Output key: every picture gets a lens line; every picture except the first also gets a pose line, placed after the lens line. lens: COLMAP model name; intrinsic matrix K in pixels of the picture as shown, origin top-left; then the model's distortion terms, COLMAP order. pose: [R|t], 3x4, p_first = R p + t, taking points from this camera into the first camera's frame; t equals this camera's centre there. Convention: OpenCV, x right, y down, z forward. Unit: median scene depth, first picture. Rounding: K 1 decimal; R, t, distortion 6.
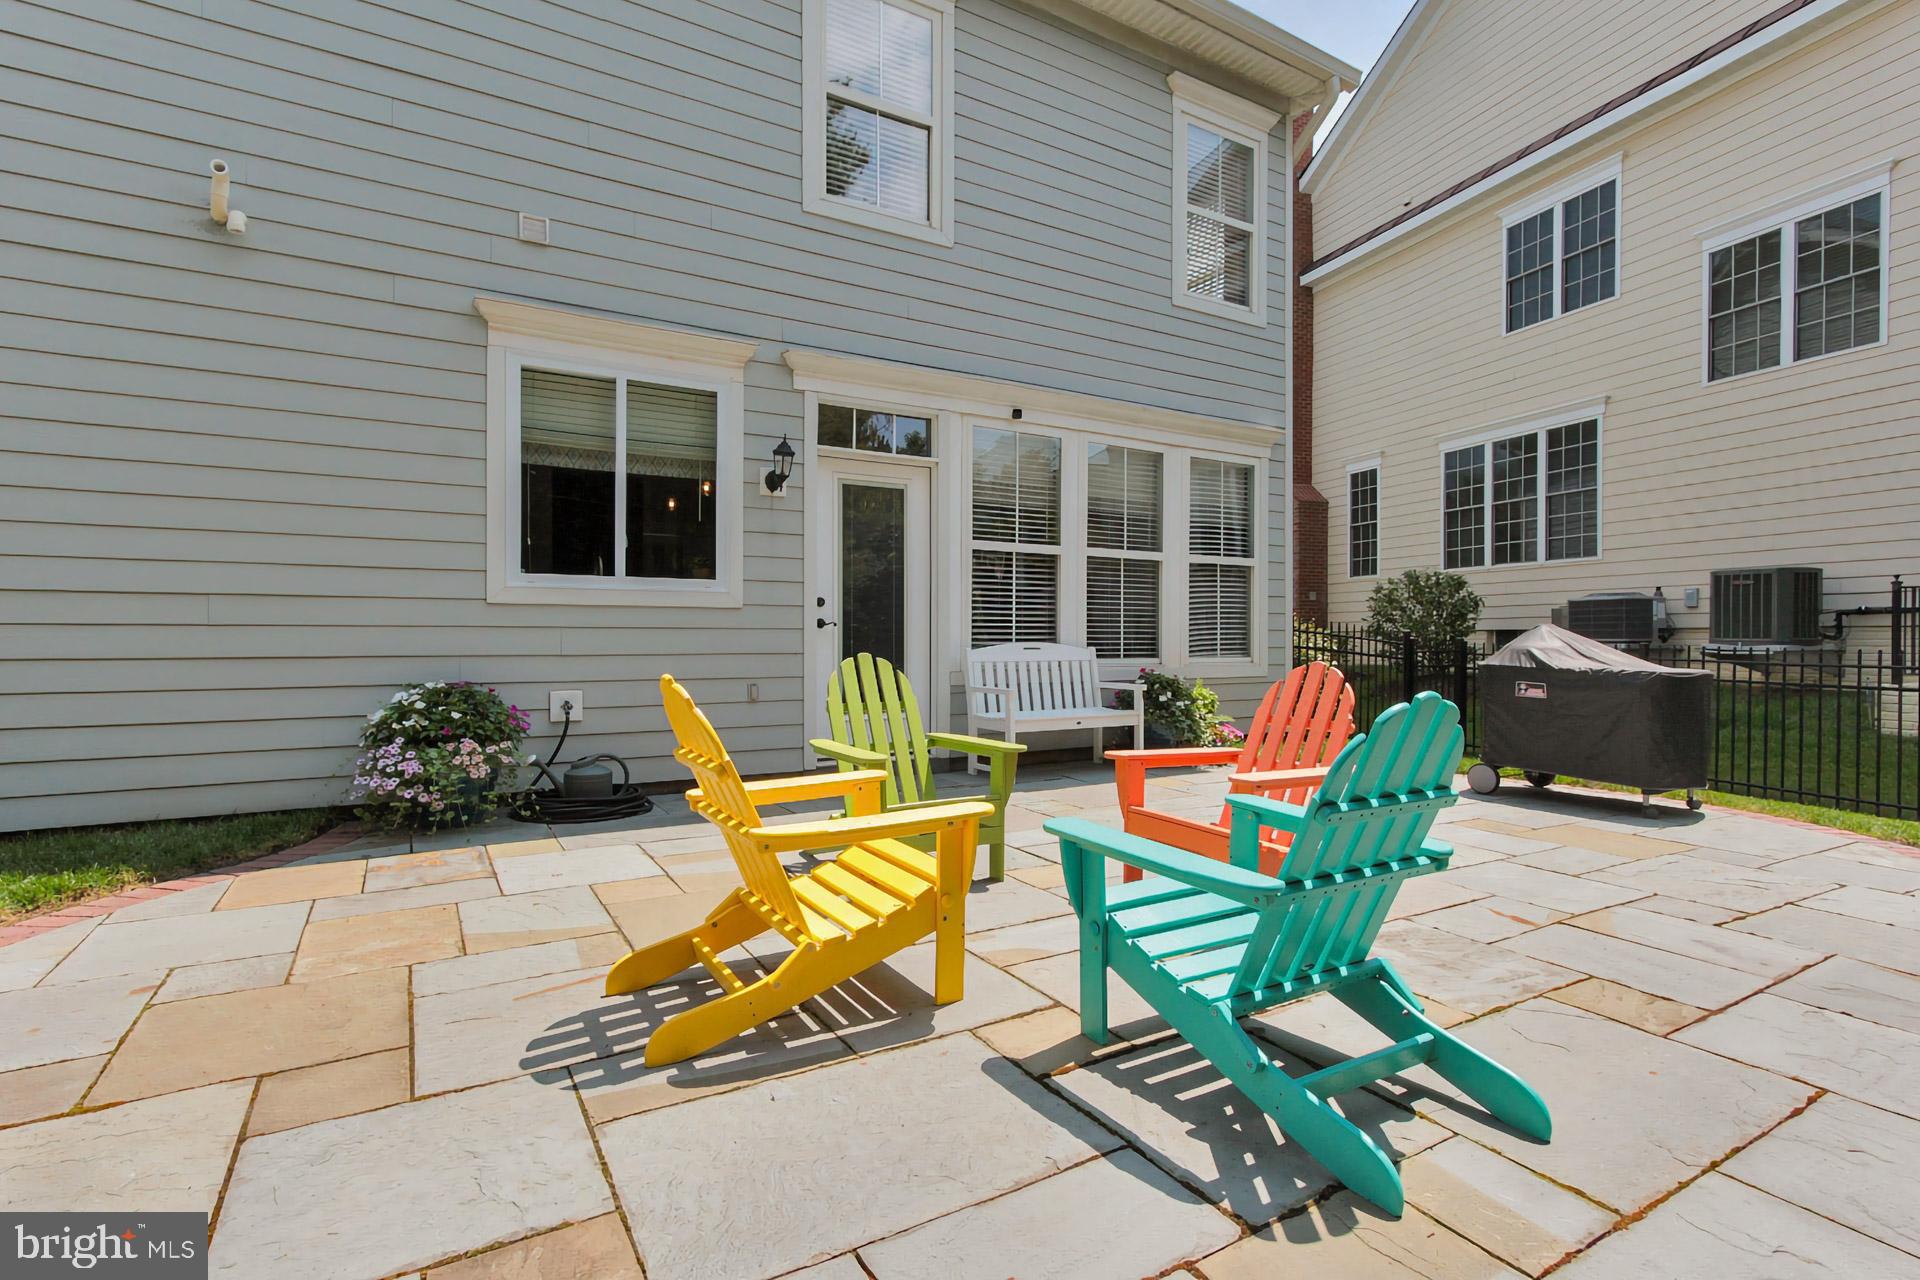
lens RADIAL K [[926.6, 0, 960.0], [0, 926.6, 640.0], [0, 0, 1]] dist [-0.000233, 0.001133]
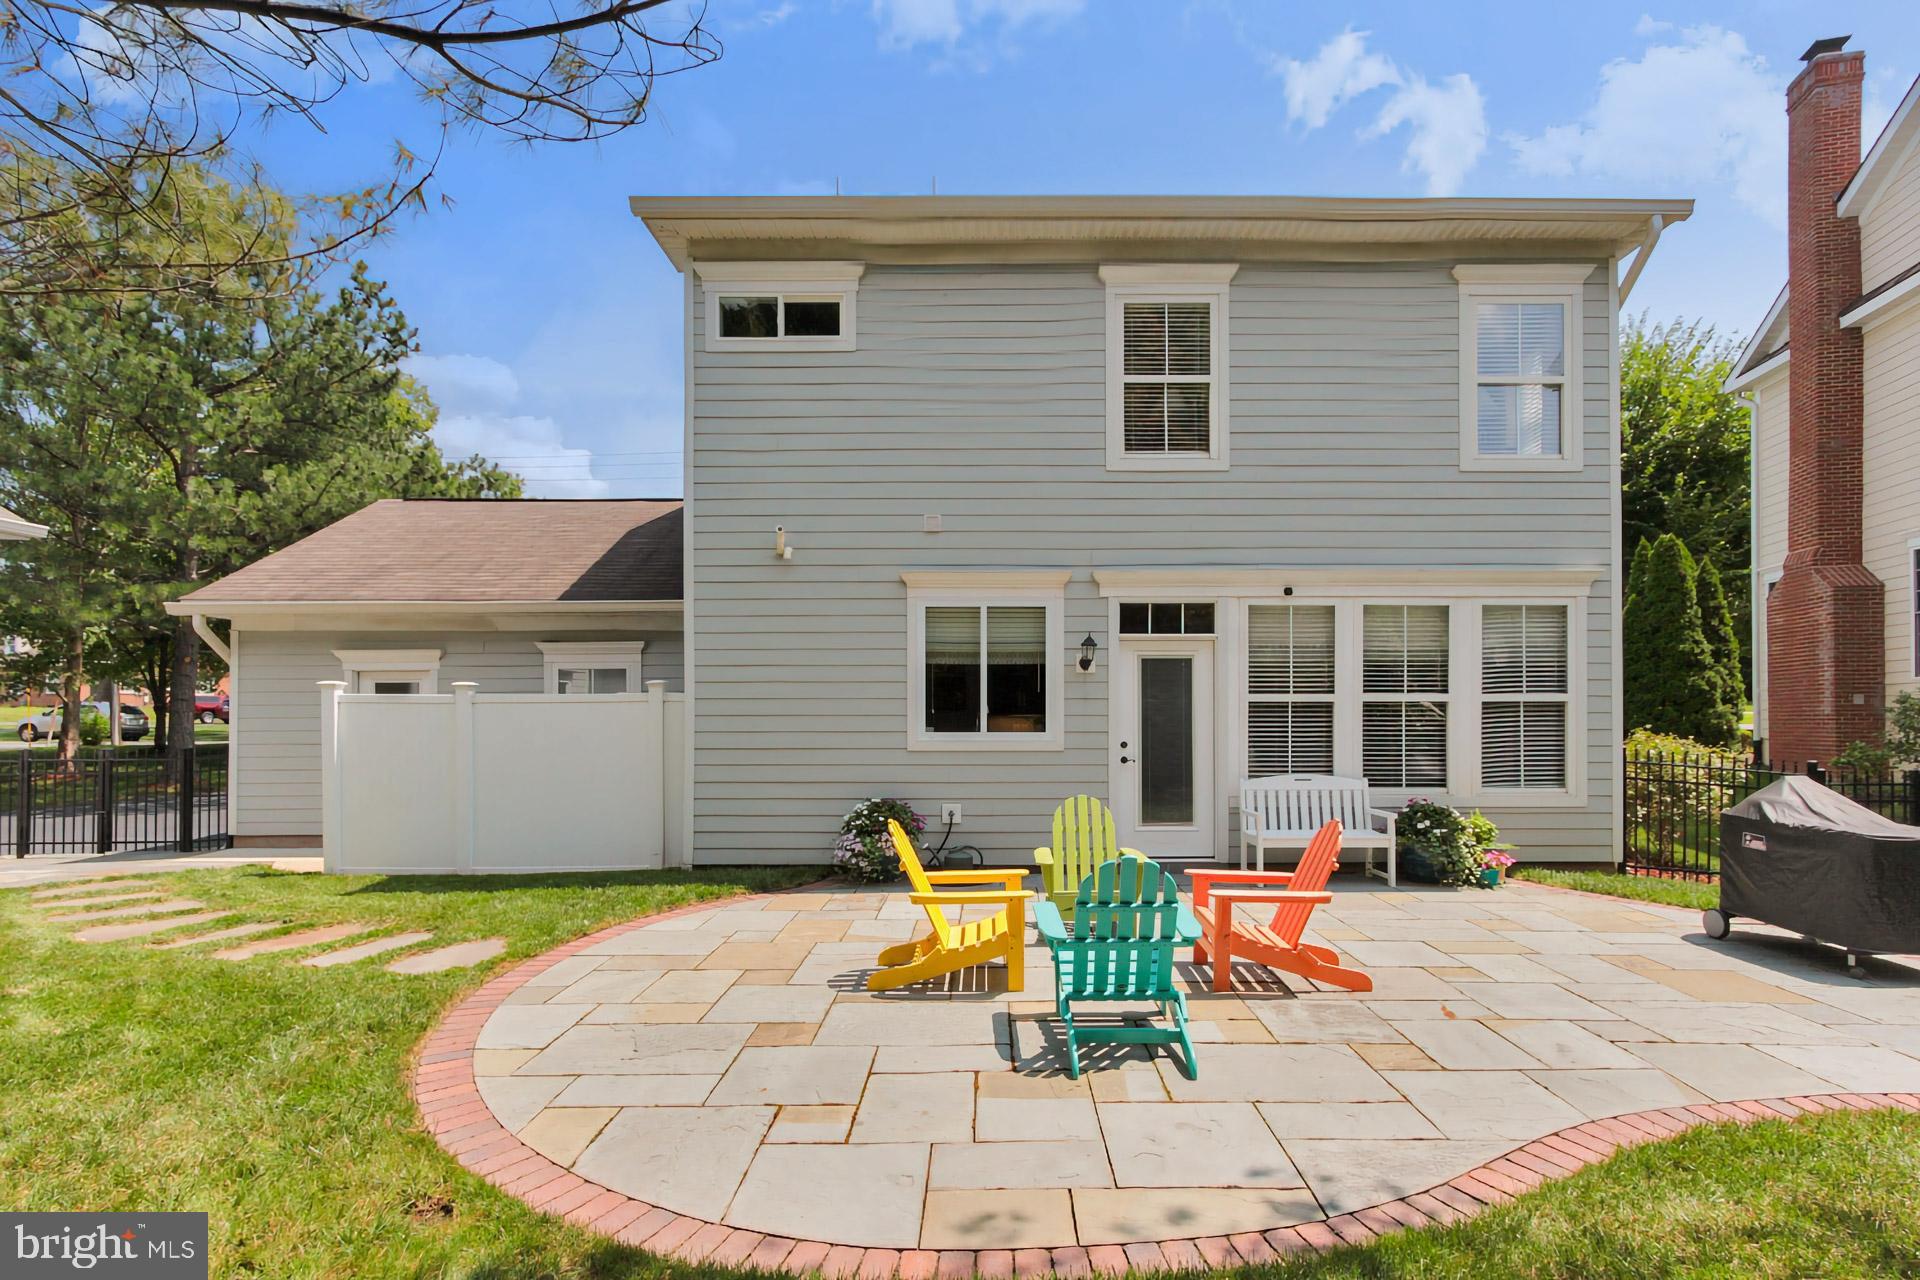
lens RADIAL K [[920.7, 0, 1005.2], [0, 920.7, 724.1], [0, 0, 1]] dist [-0.001725, 0.000446]
pose [[0.864671, 0.001074, -0.502337, 0.418436], [-0.001198, 0.999999, 0.000076, -0.076971], [0.502337, 0.000536, 0.864672, -0.307920]]
